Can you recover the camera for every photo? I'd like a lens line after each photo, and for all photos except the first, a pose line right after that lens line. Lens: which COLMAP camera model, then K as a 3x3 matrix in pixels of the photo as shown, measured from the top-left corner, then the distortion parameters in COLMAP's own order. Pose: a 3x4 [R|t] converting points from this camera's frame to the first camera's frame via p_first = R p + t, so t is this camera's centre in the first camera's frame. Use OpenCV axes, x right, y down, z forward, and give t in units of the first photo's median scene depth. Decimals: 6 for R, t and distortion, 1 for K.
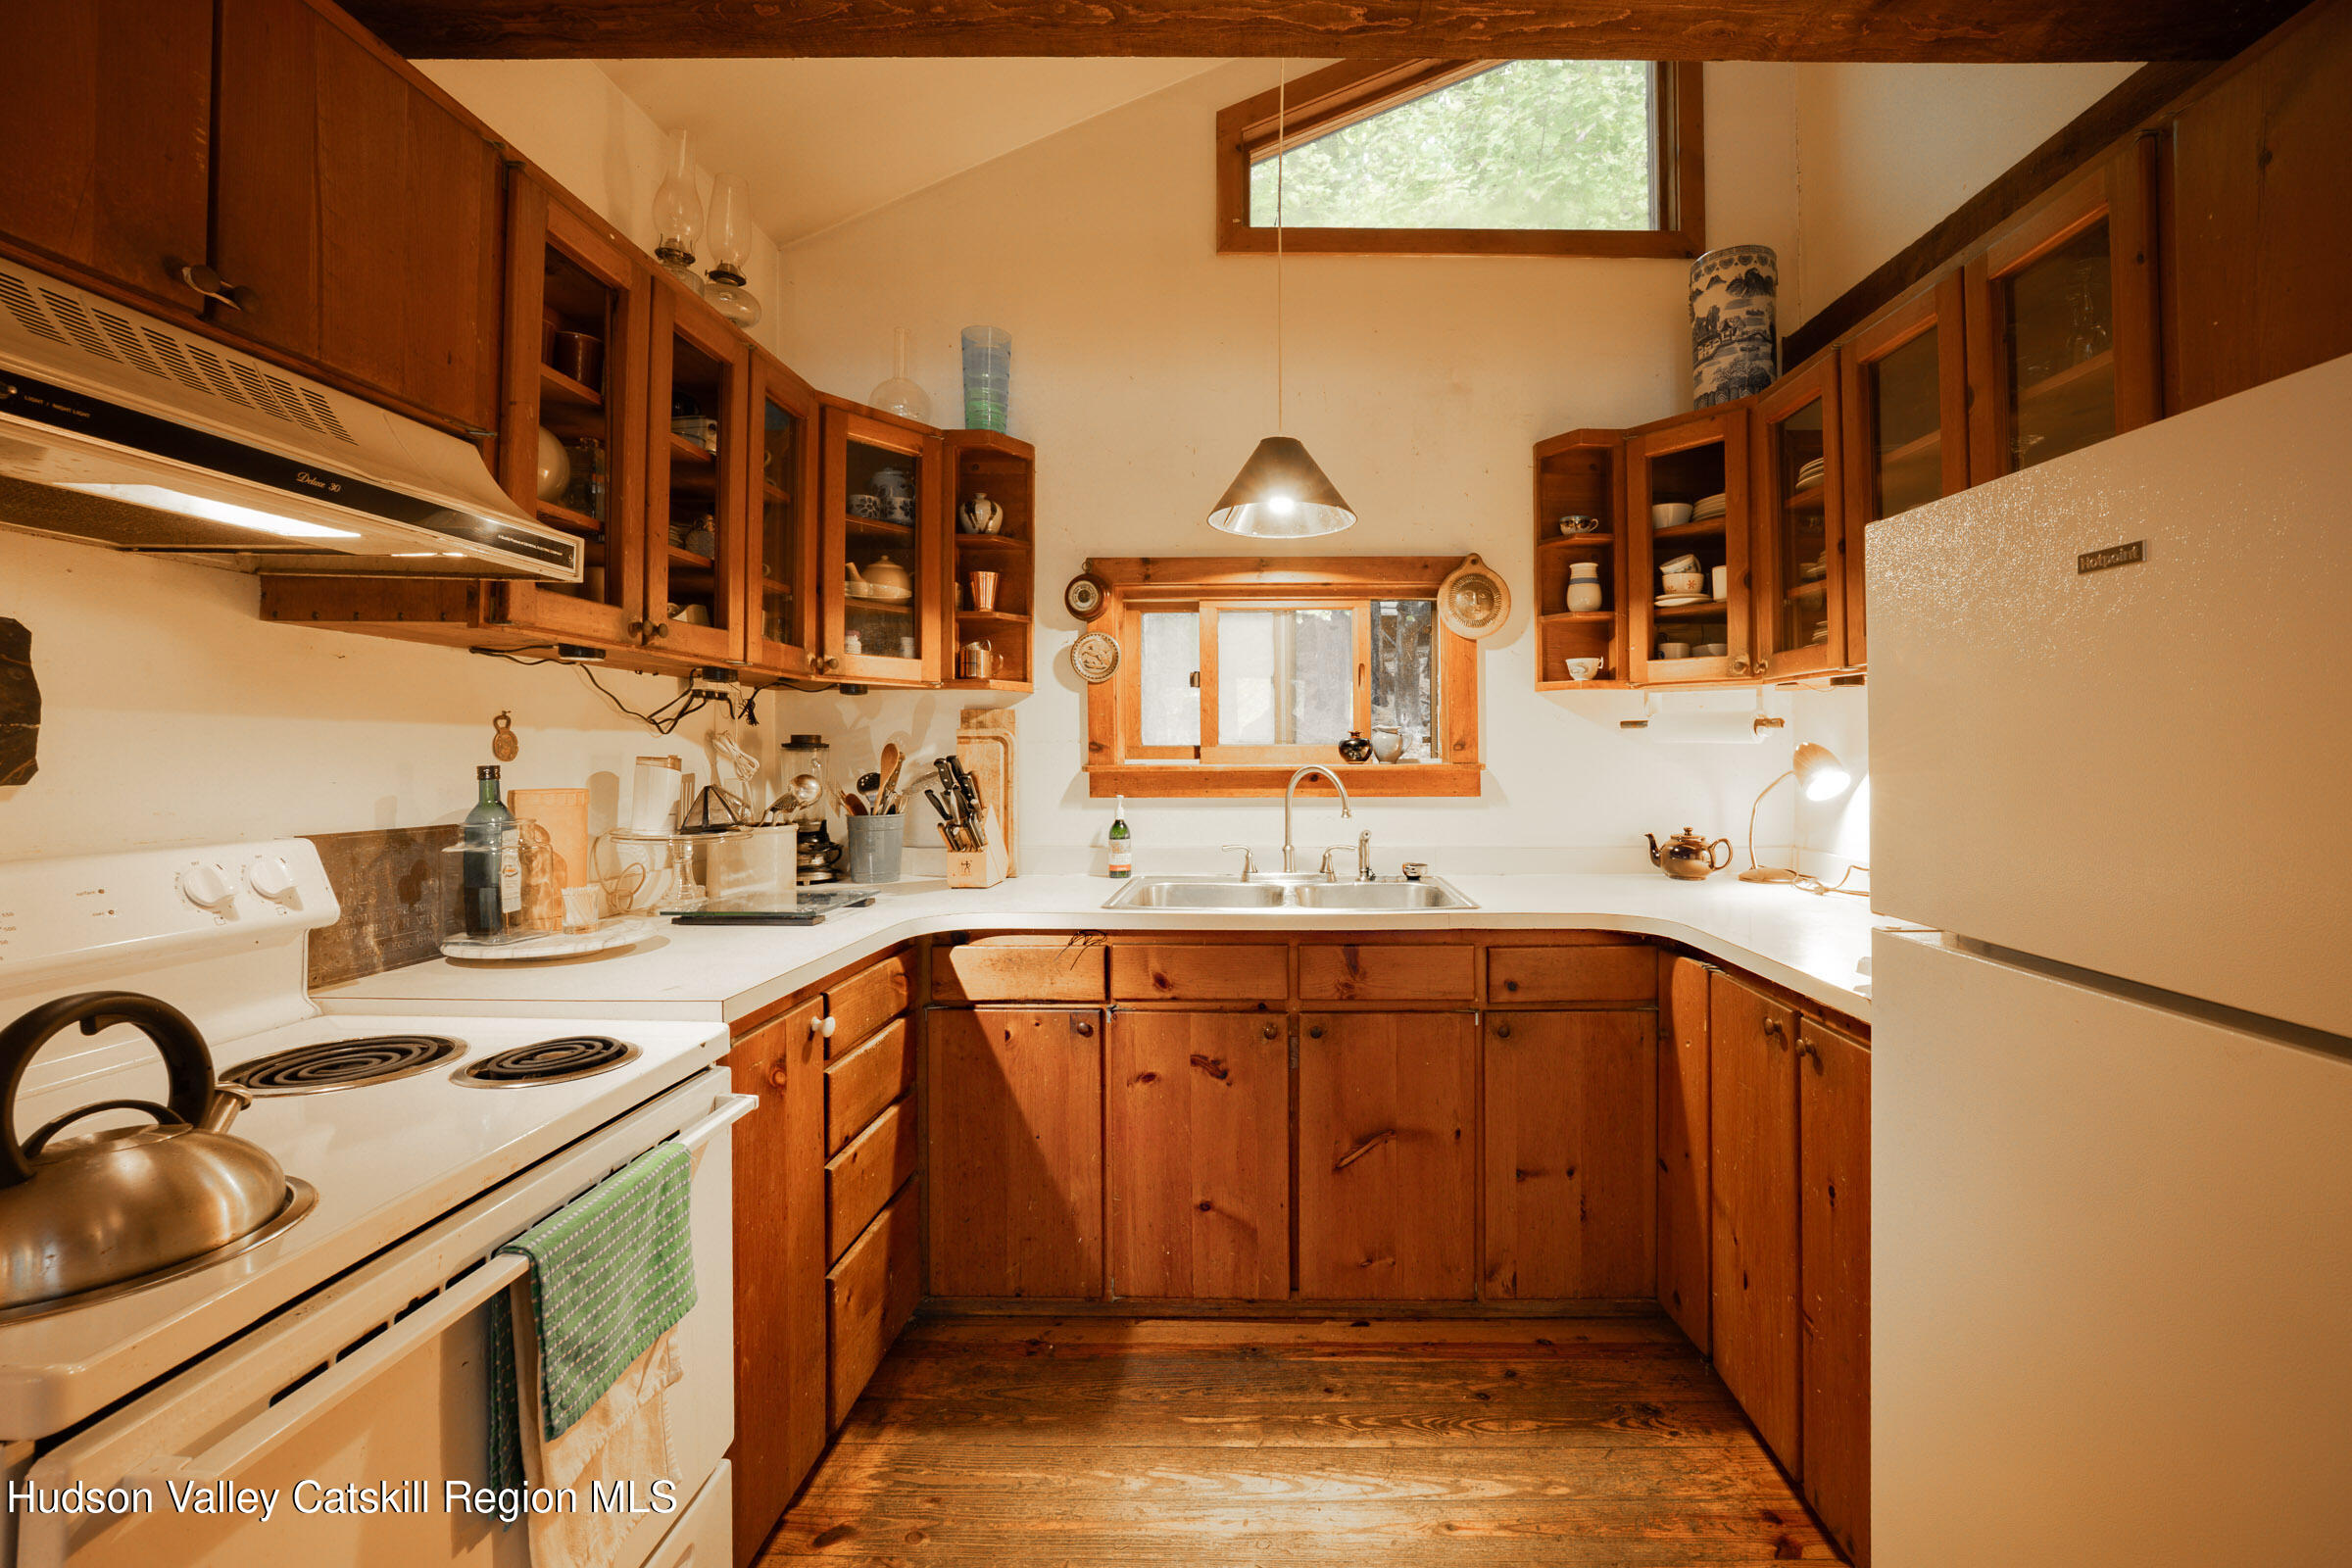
lens RADIAL K [[1031.2, 0, 1262.1], [0, 1031.2, 739.8], [0, 0, 1]] dist [-0.032676, 0.021551]
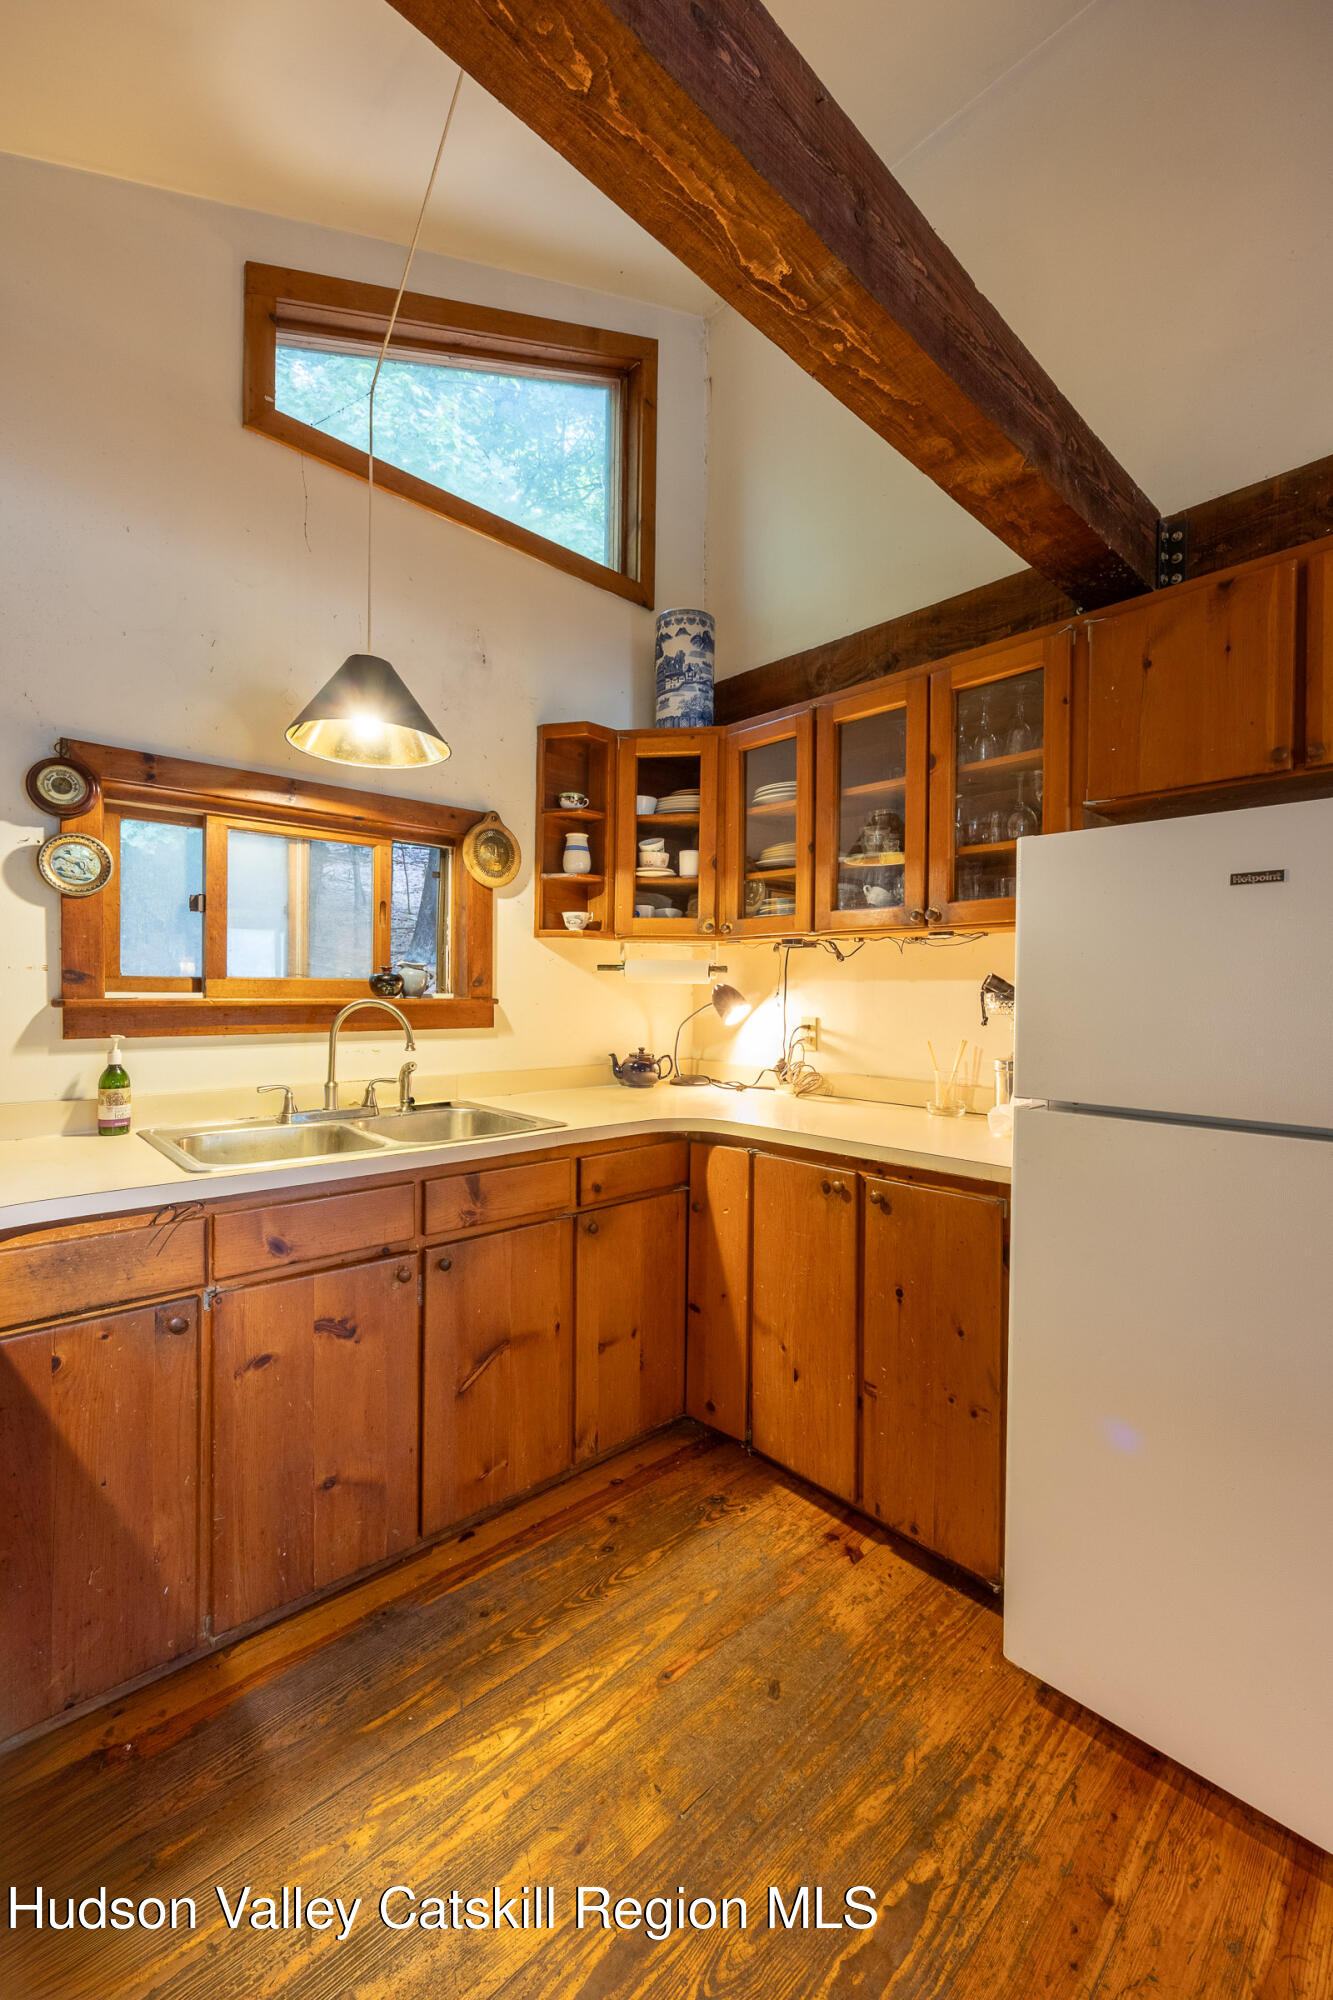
lens RADIAL K [[813.3, 0, 666.5], [0, 813.3, 1000.0], [0, 0, 1]] dist [0.006938, 0.000258]
pose [[0.726648, 0.000917, 0.687010, -0.327969], [-0.017357, 0.999704, 0.017024, 0.008091], [-0.686791, -0.024294, 0.726449, 0.271189]]
